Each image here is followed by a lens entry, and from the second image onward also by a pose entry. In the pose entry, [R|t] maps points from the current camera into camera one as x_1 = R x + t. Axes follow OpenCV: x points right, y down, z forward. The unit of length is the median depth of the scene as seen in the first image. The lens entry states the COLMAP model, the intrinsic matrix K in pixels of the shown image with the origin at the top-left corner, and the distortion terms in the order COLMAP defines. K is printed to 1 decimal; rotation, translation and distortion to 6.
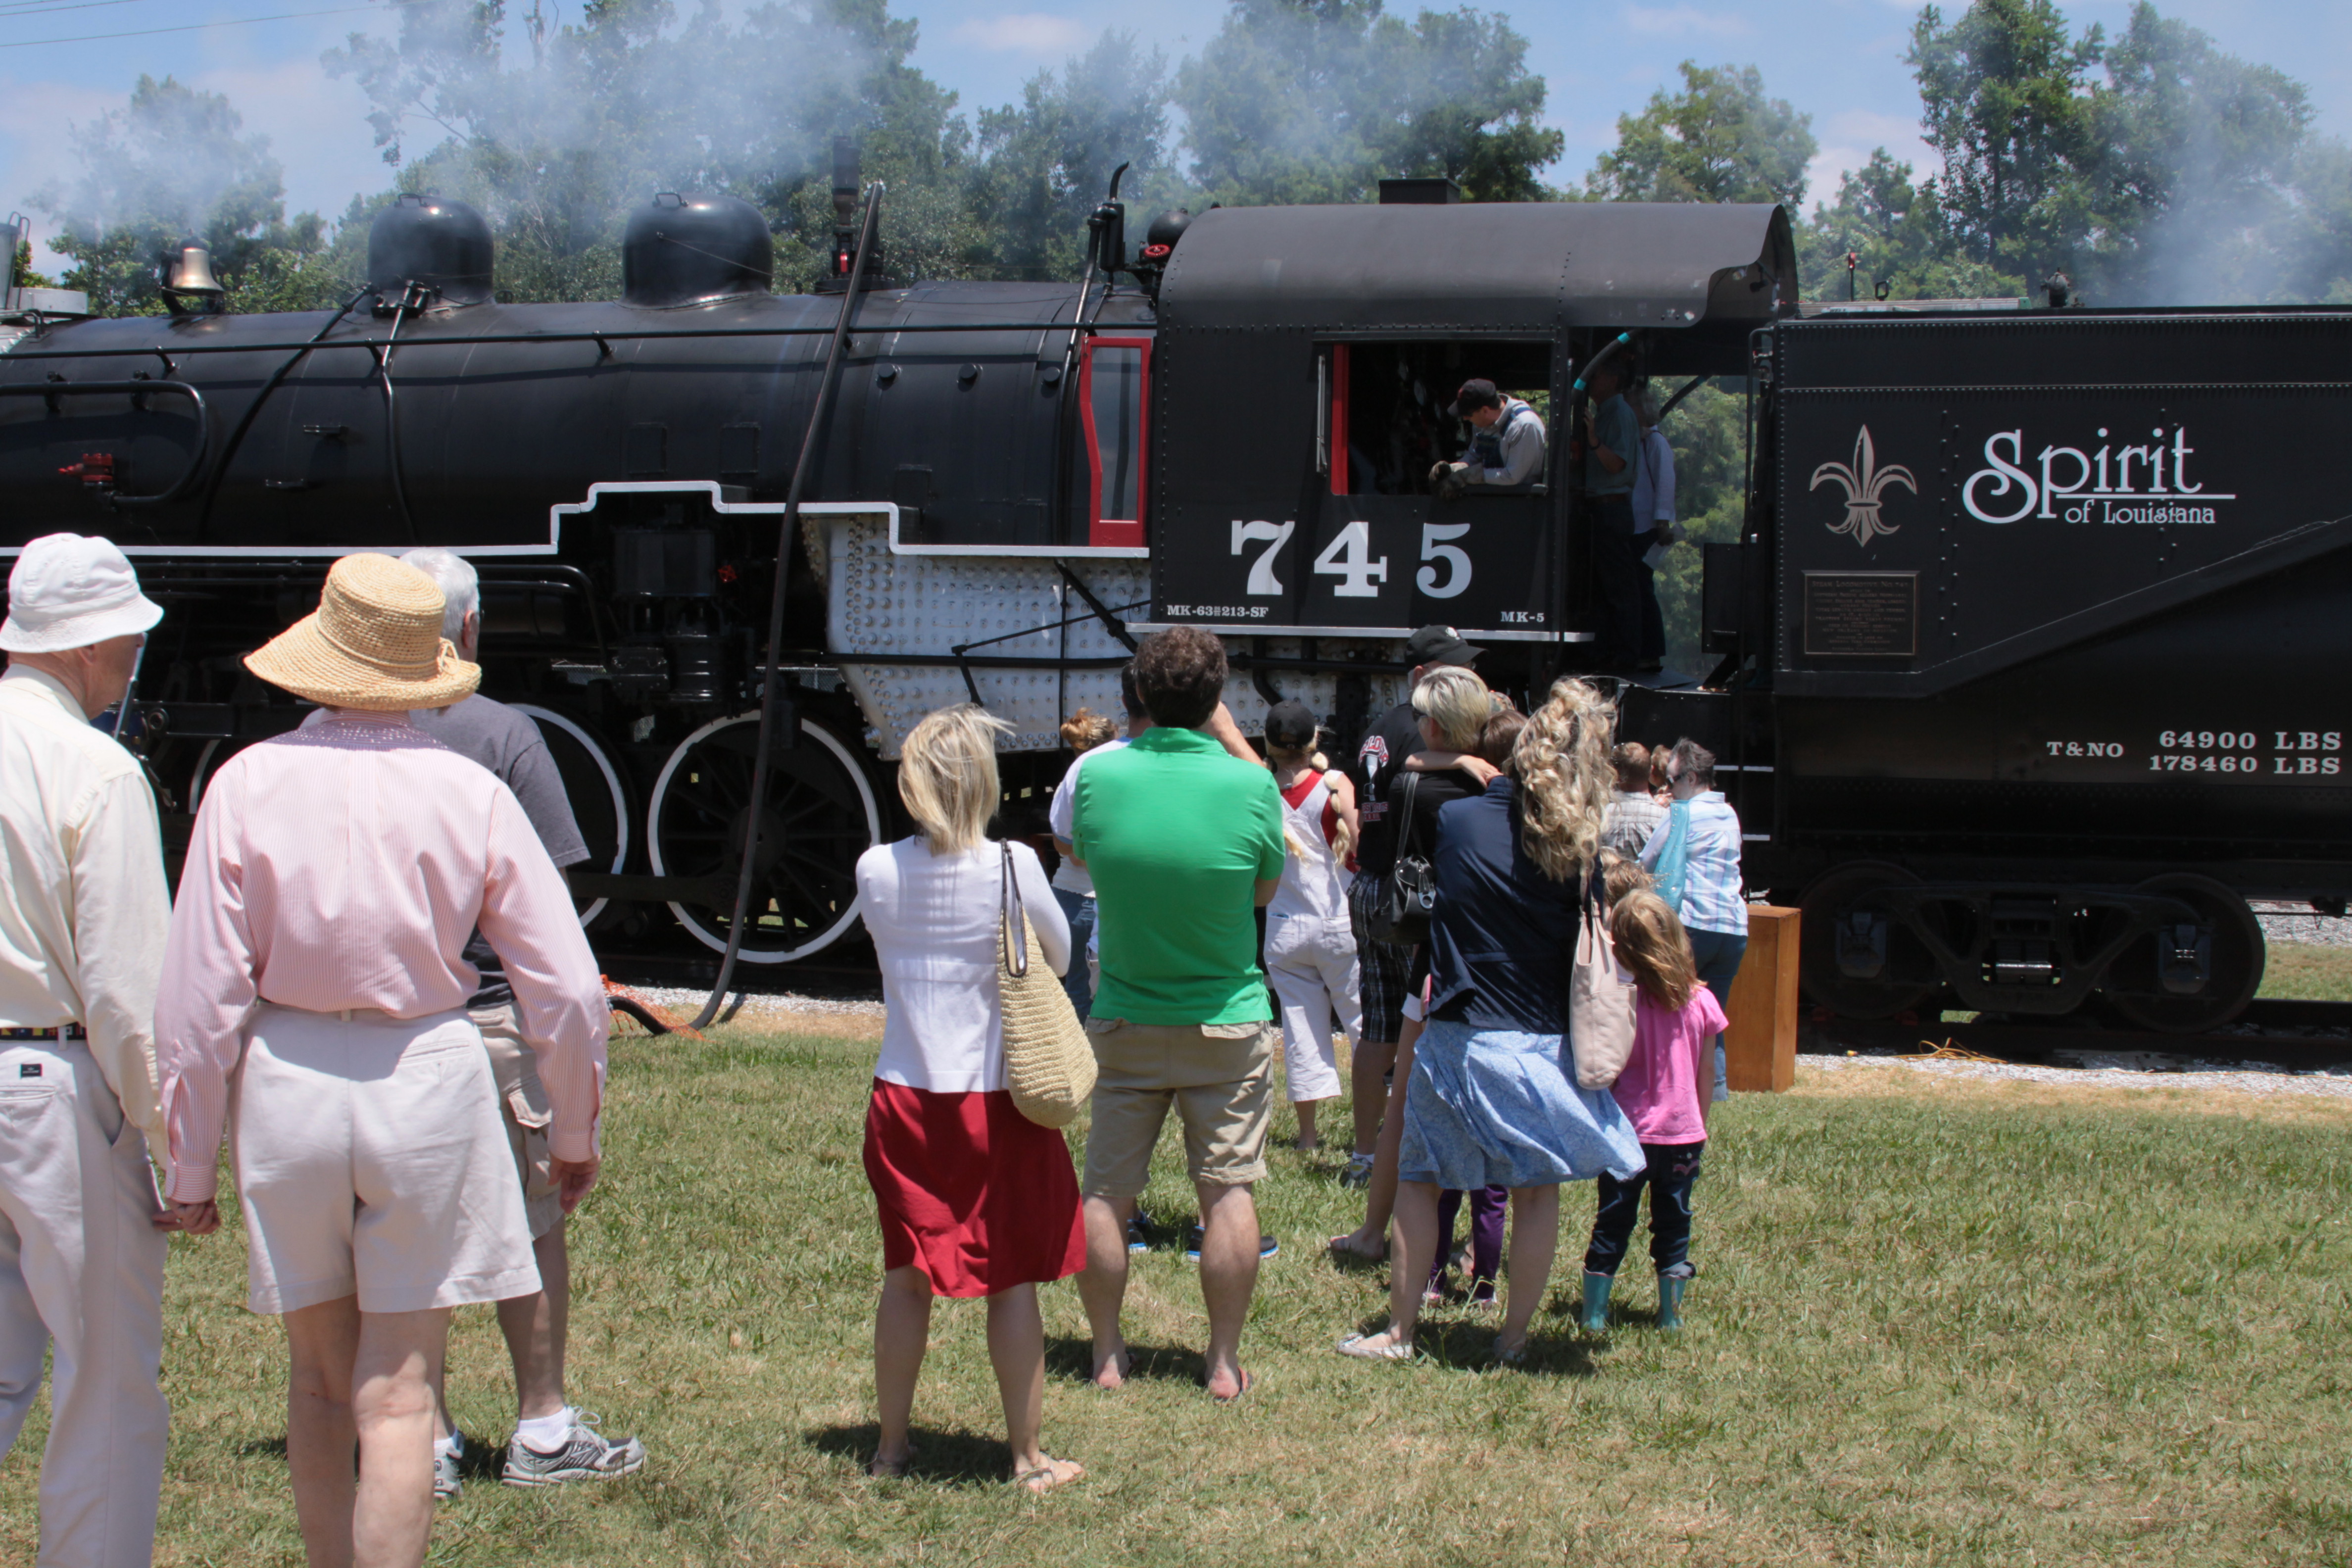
lens RADIAL K [[3031.6, 0, 1178.9], [0, 3031.6, 804.1], [0, 0, 1]] dist [-0.151535, 0.000000]
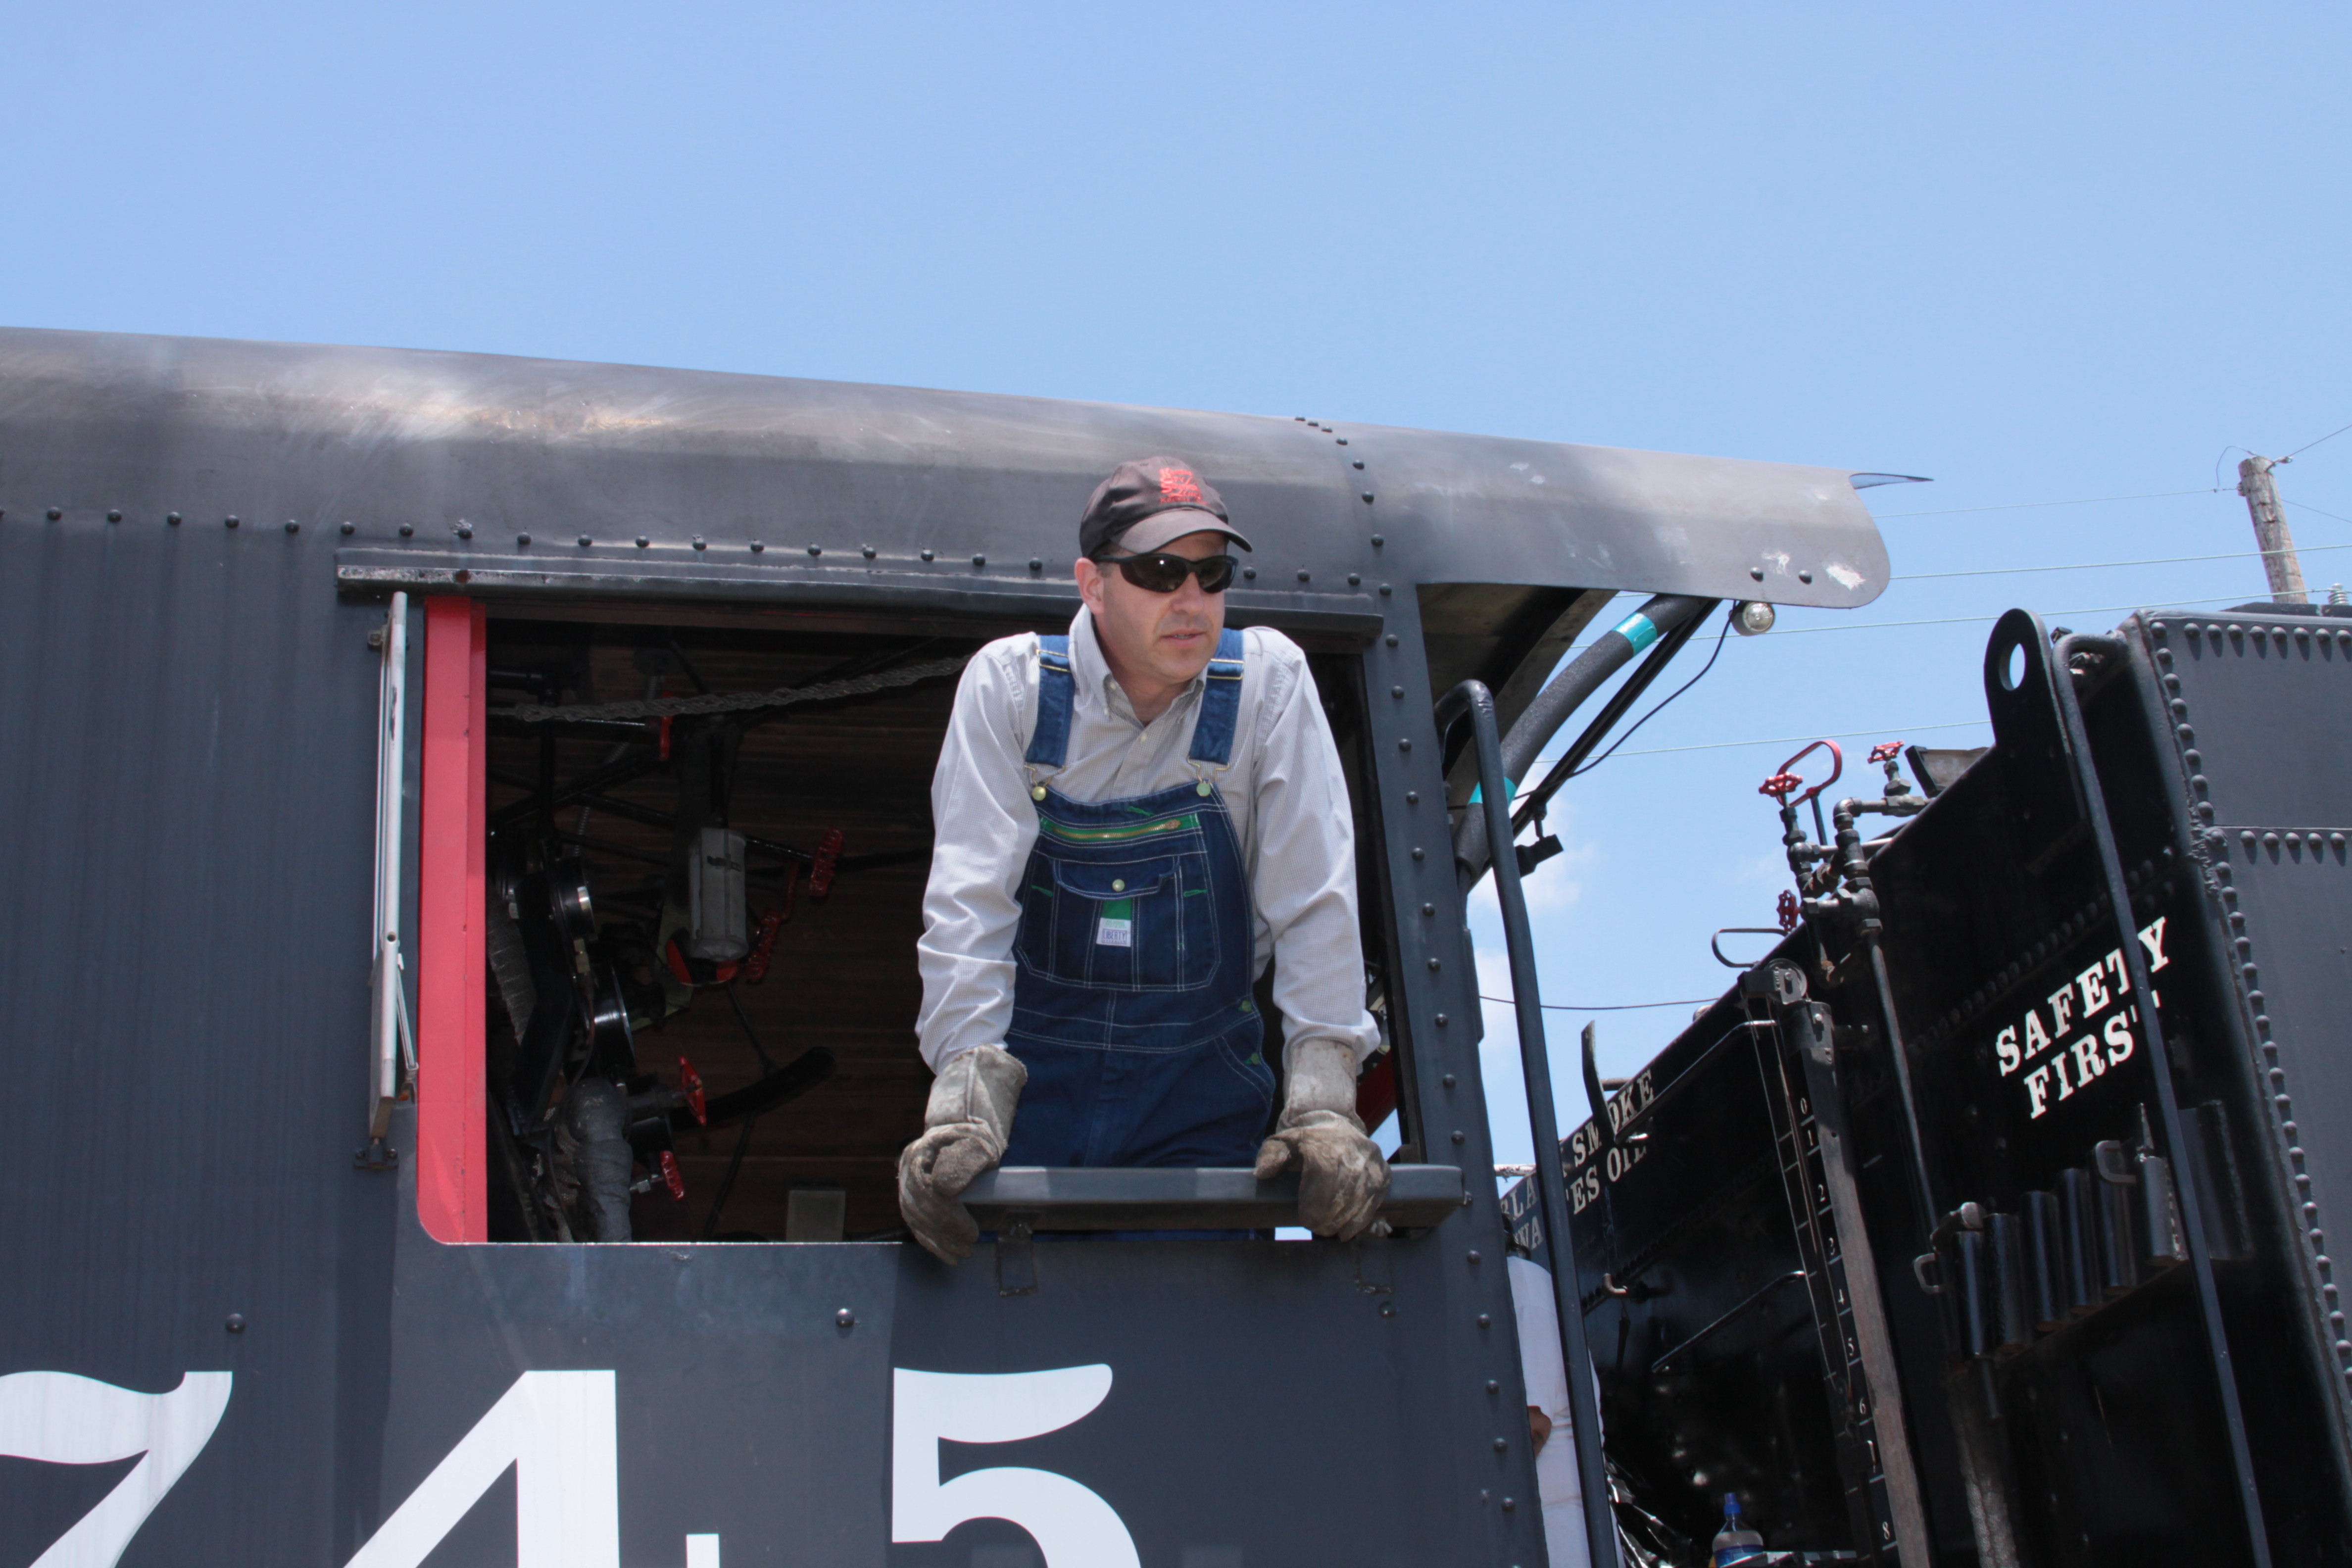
lens RADIAL K [[3031.6, 0, 1178.3], [0, 3031.6, 798.6], [0, 0, 1]] dist [-0.151535, 0.000000]
pose [[0.850327, 0.138207, 0.507783, -0.013018], [0.134504, 0.875773, -0.463605, -0.028166], [-0.508776, 0.462514, 0.726104, 0.816162]]
